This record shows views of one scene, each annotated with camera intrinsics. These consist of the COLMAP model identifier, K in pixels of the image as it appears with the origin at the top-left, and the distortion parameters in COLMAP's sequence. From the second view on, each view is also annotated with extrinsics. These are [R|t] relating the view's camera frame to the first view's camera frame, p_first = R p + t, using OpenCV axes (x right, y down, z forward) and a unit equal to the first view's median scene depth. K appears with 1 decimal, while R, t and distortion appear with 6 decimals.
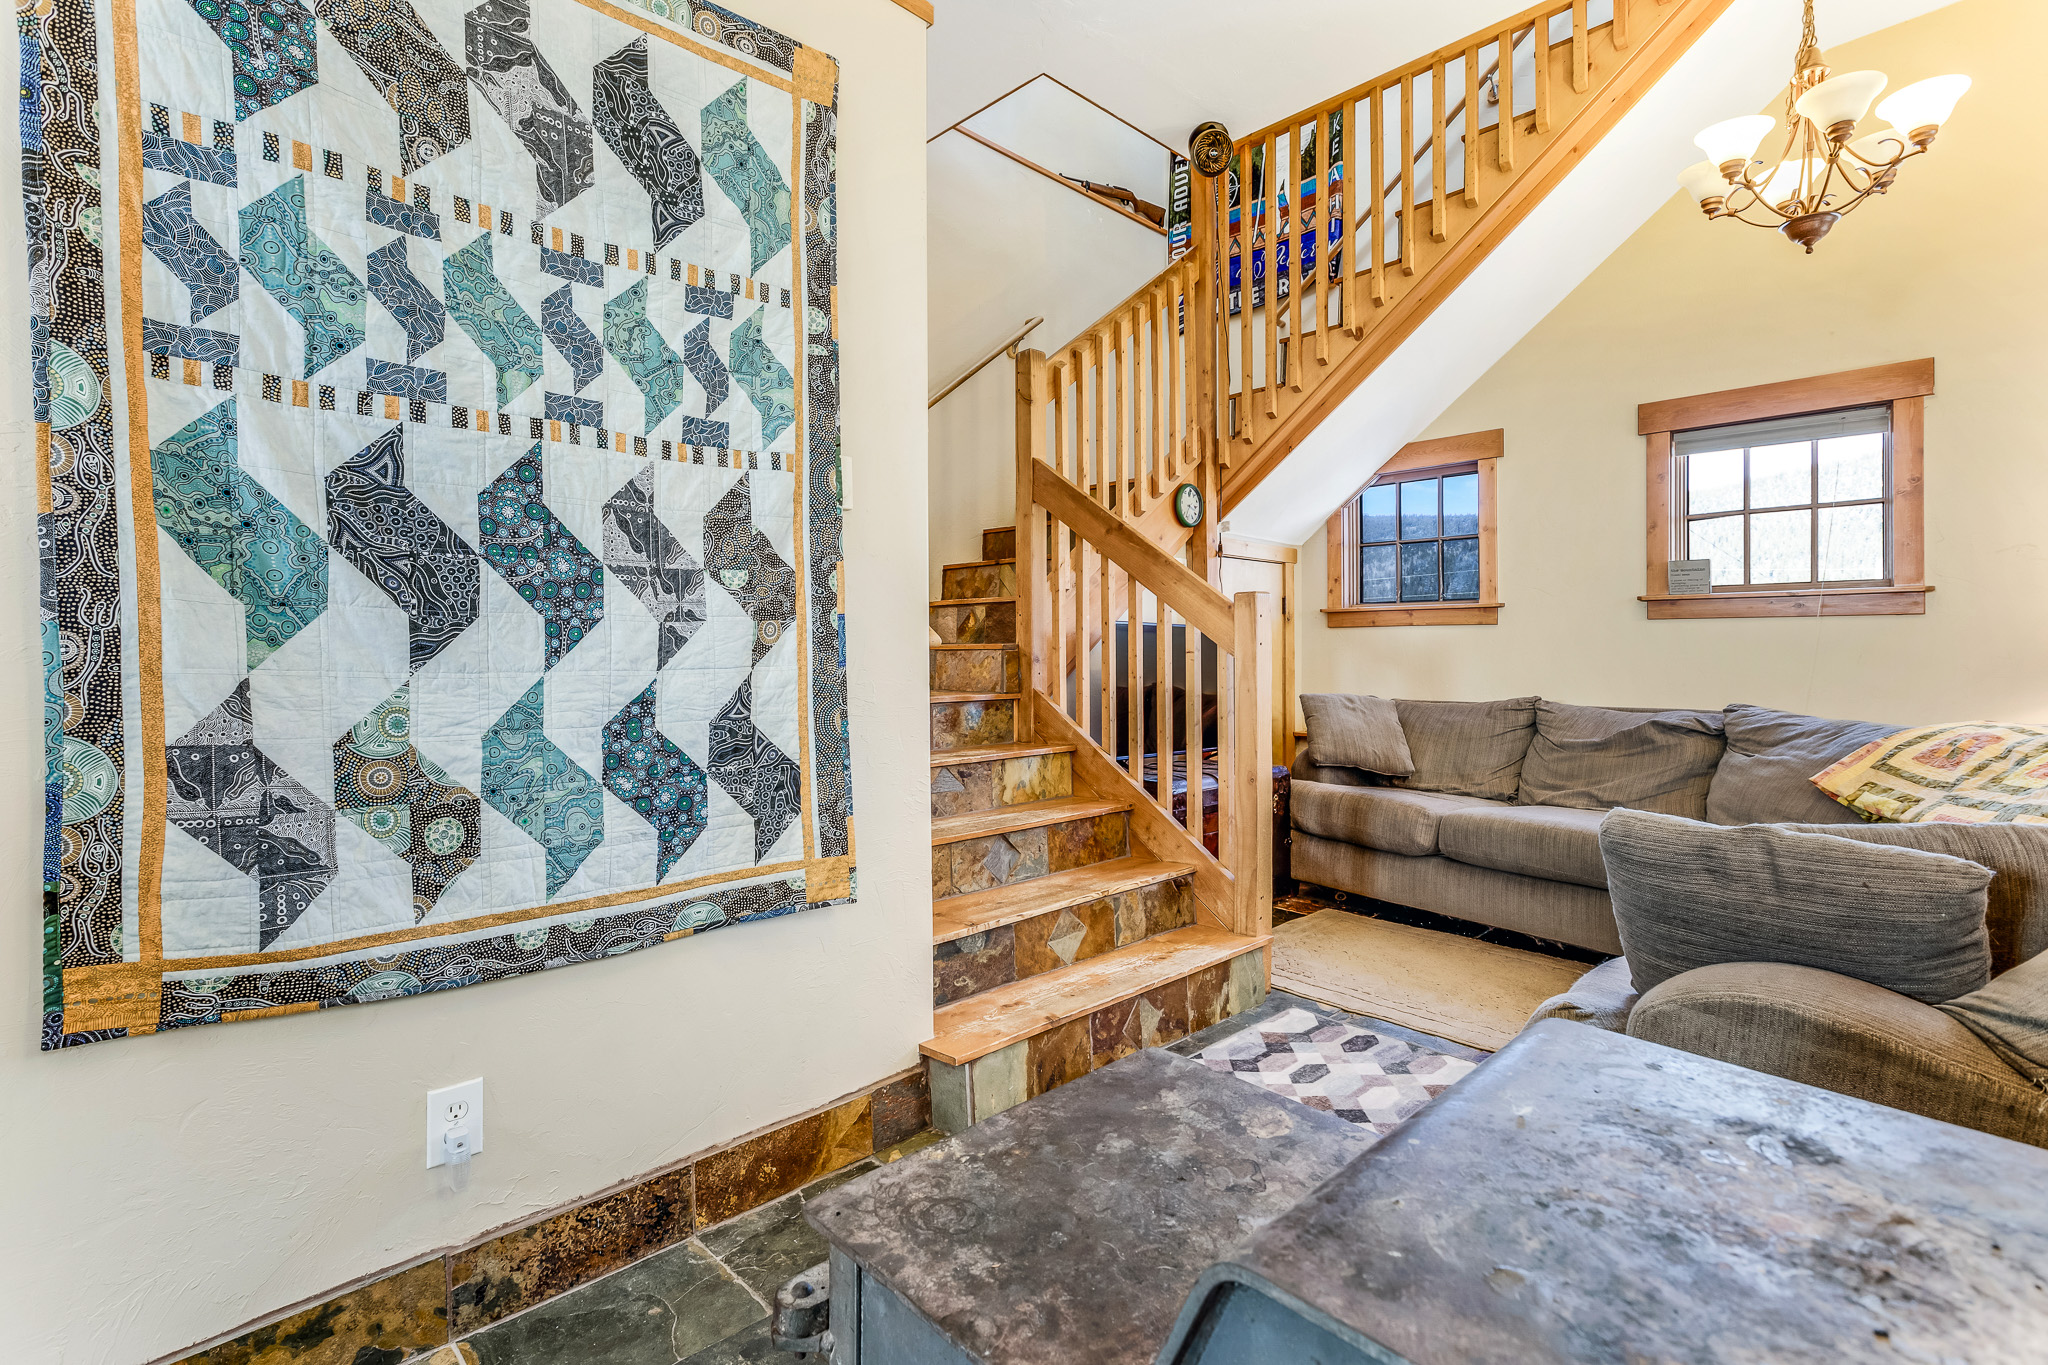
lens RADIAL K [[948.7, 0, 1024.9], [0, 948.7, 657.7], [0, 0, 1]] dist [0.025734, -0.008442]
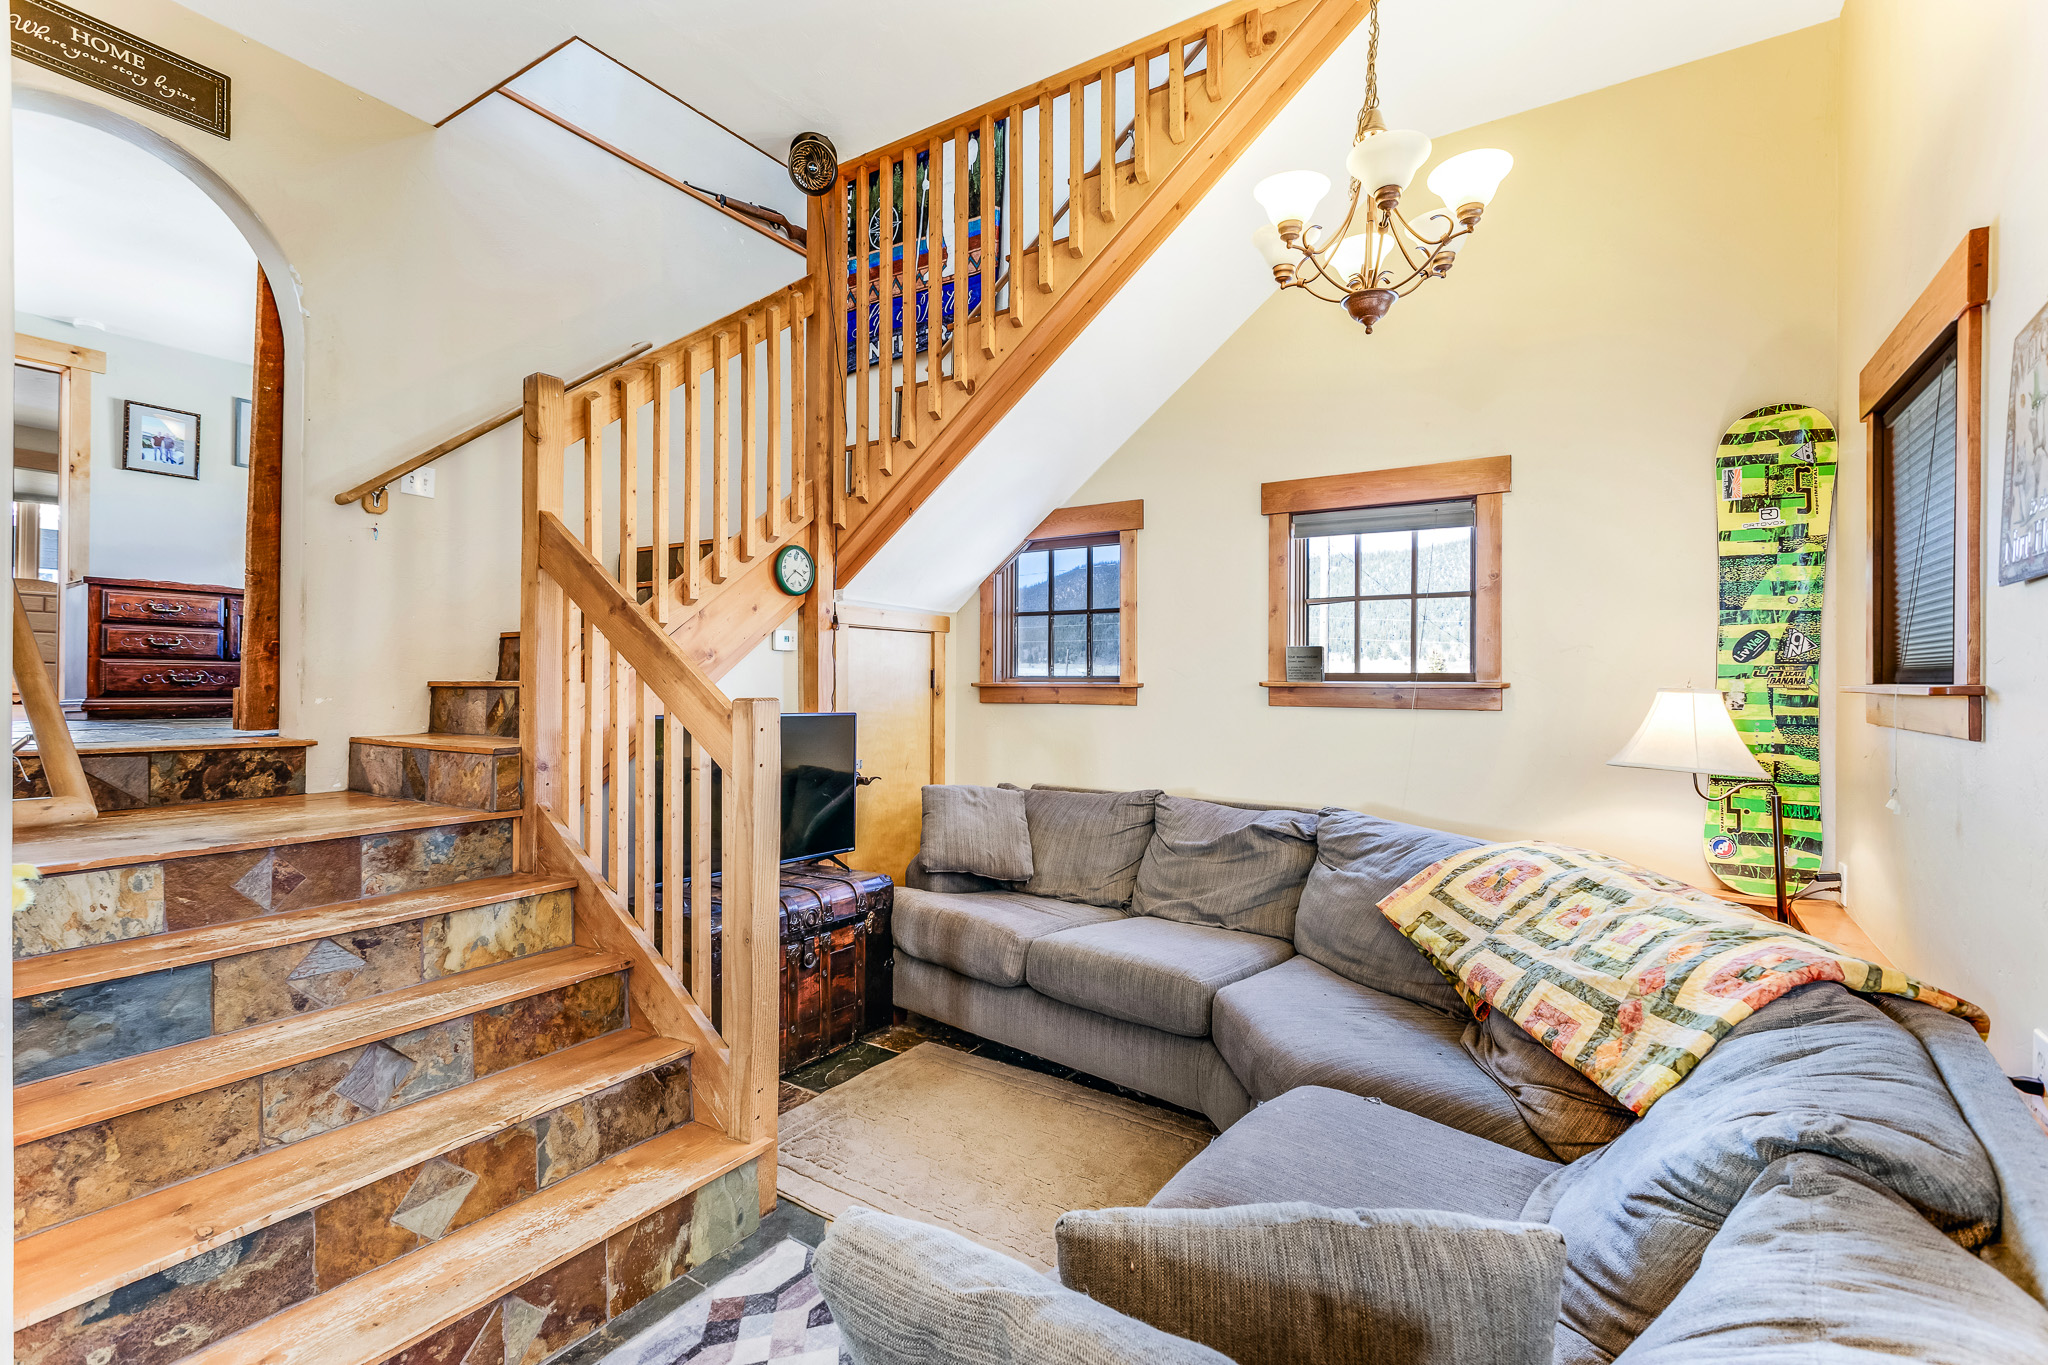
lens RADIAL K [[909.4, 0, 1024.0], [0, 909.4, 682.5], [0, 0, 1]] dist [-0.000591, 0.027809]
pose [[0.976744, 0.003965, 0.214374, 0.241121], [-0.002229, 0.999963, -0.008340, -0.062756], [-0.214399, 0.007668, 0.976716, 0.177525]]
